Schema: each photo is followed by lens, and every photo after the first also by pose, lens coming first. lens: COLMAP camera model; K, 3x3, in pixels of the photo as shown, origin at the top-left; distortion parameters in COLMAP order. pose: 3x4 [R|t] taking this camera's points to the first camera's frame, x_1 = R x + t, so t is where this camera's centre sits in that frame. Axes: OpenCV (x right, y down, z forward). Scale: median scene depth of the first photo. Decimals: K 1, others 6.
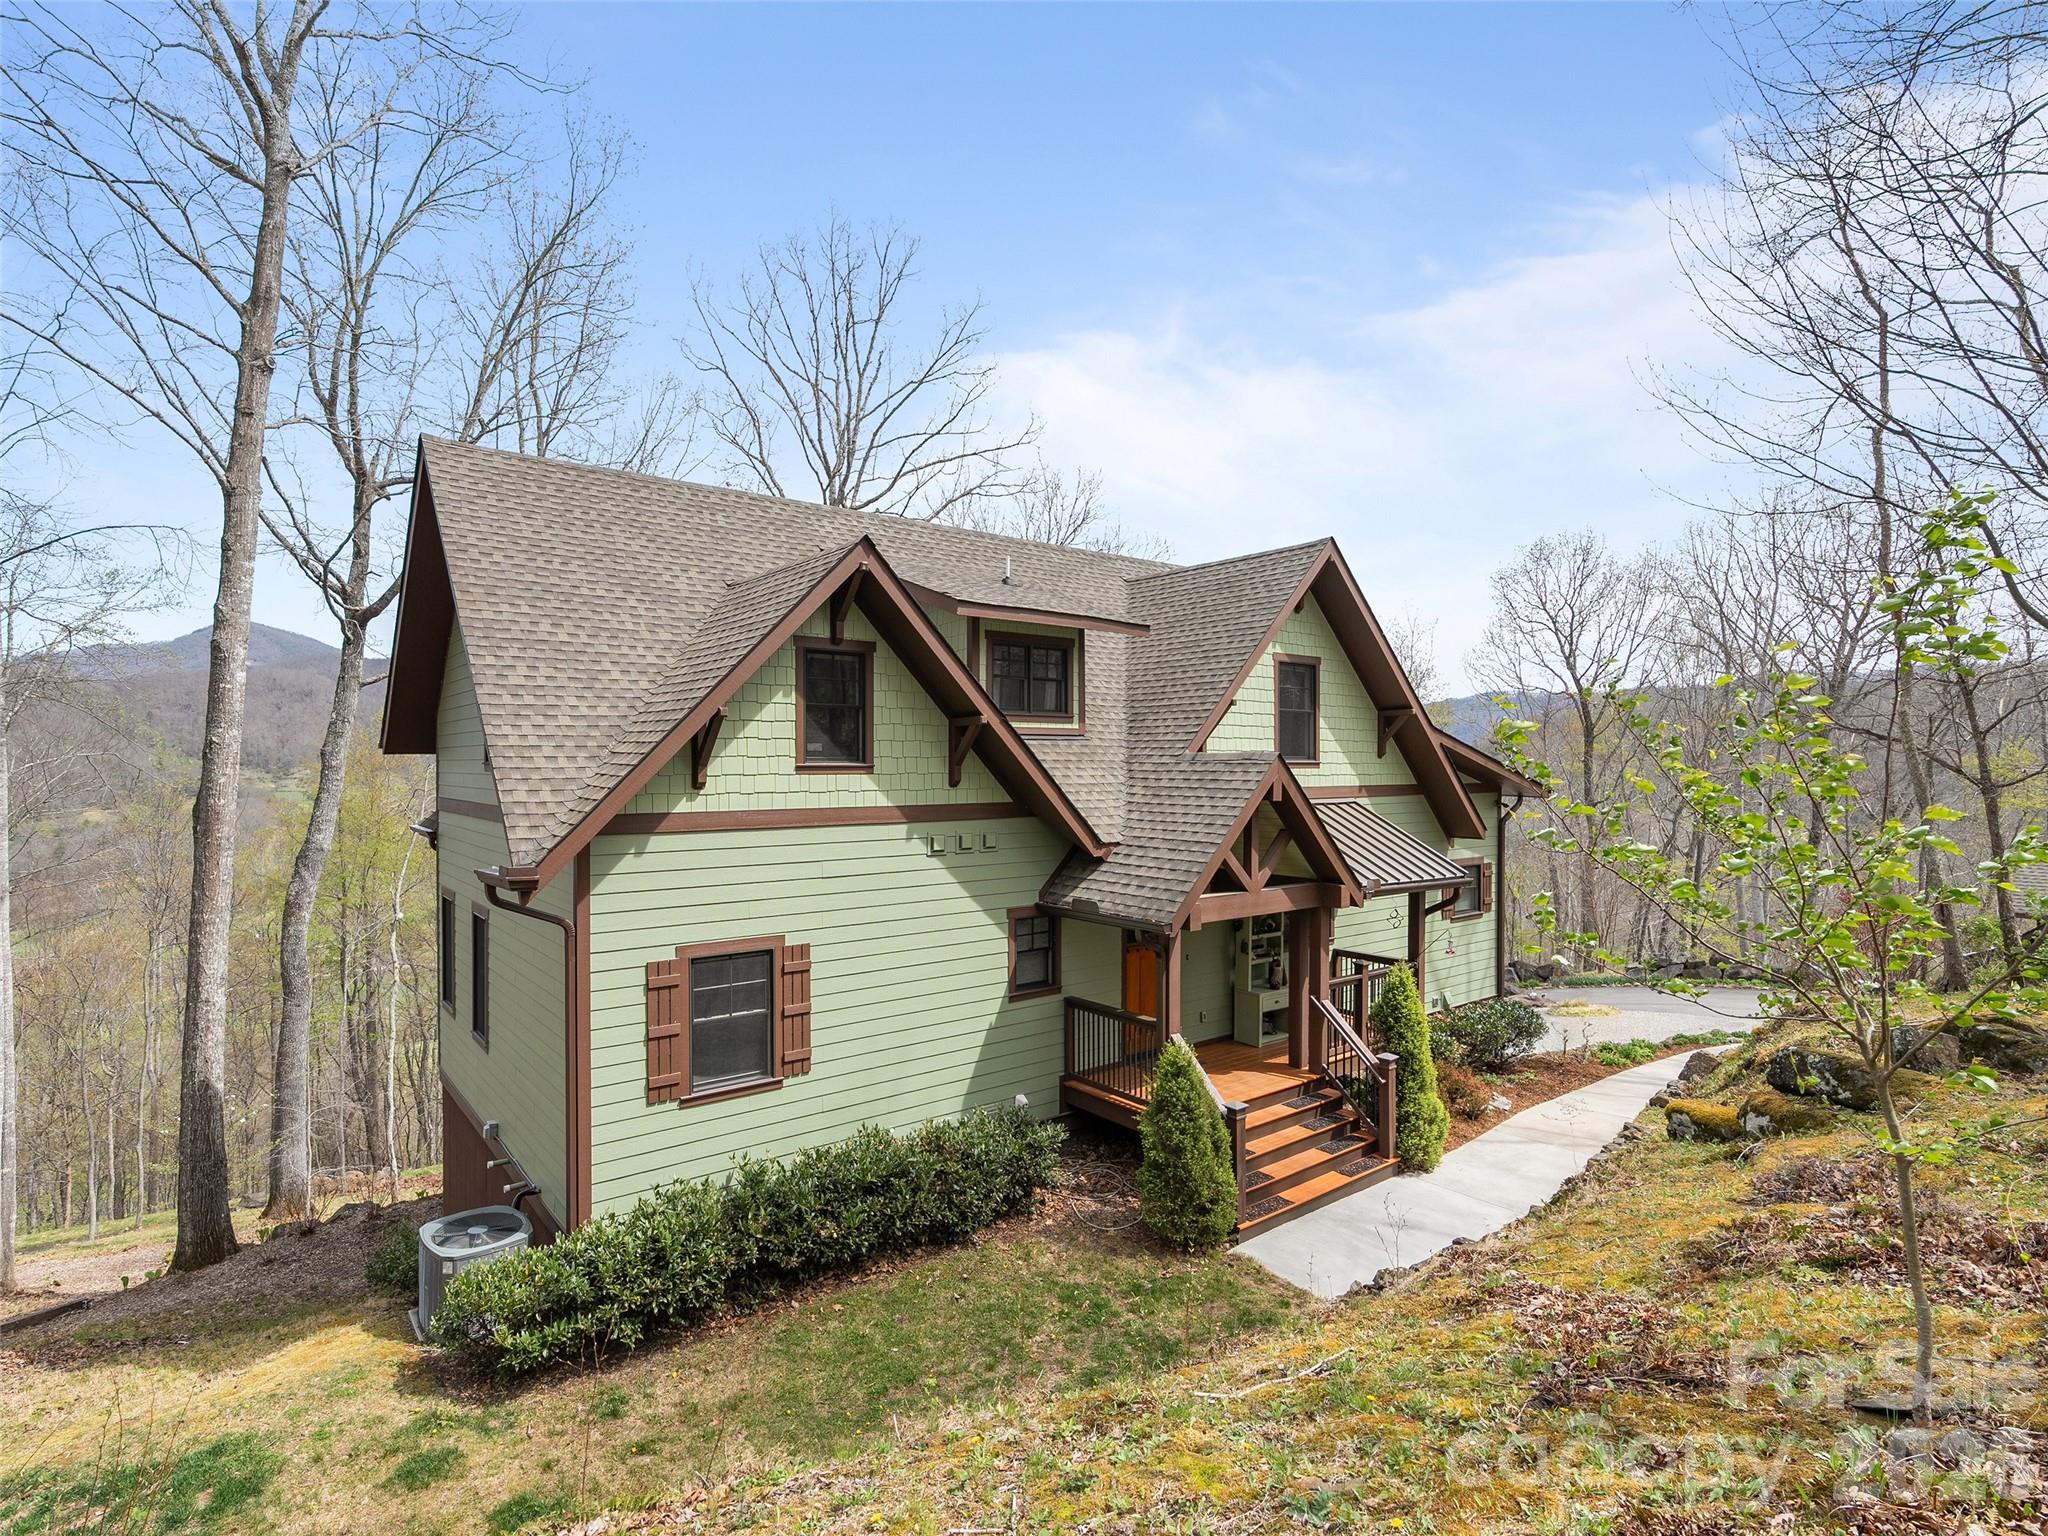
lens RADIAL K [[1041.2, 0, 1024.0], [0, 1041.2, 758.2], [0, 0, 1]] dist [-0.007544, 0.001710]
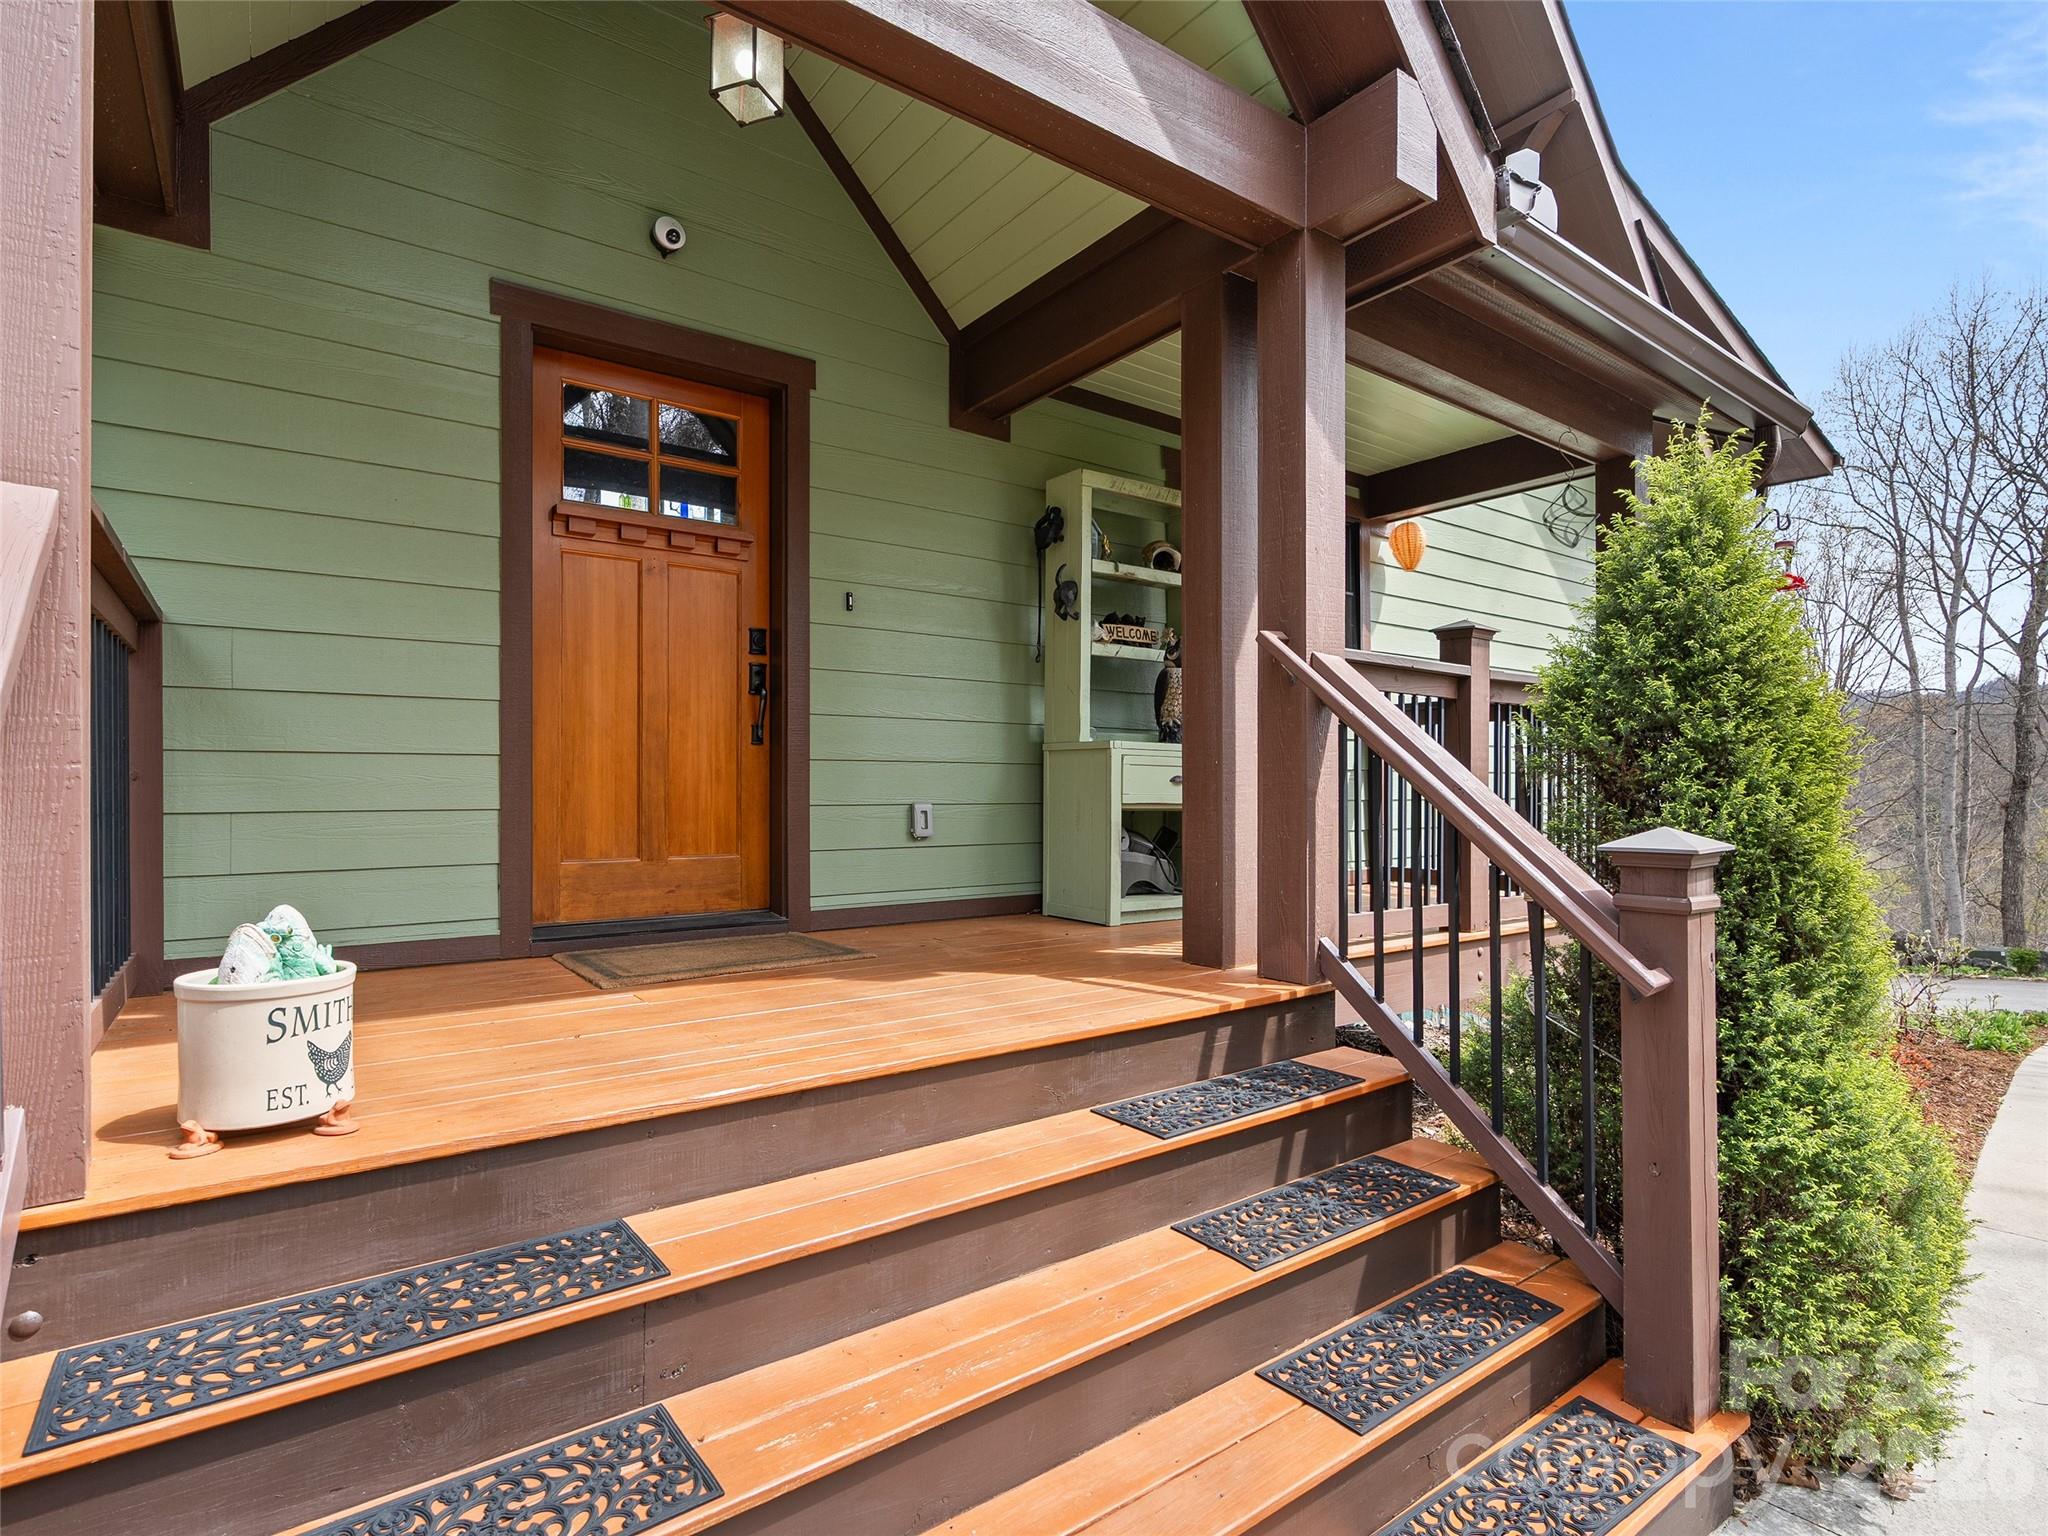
lens RADIAL K [[1041.2, 0, 1026.9], [0, 1041.2, 786.1], [0, 0, 1]] dist [-0.007544, 0.001710]
pose [[0.999555, -0.003920, -0.029555, 0.240207], [0.003765, 0.999979, -0.005325, 0.272620], [0.029575, 0.005212, 0.999549, 0.804132]]
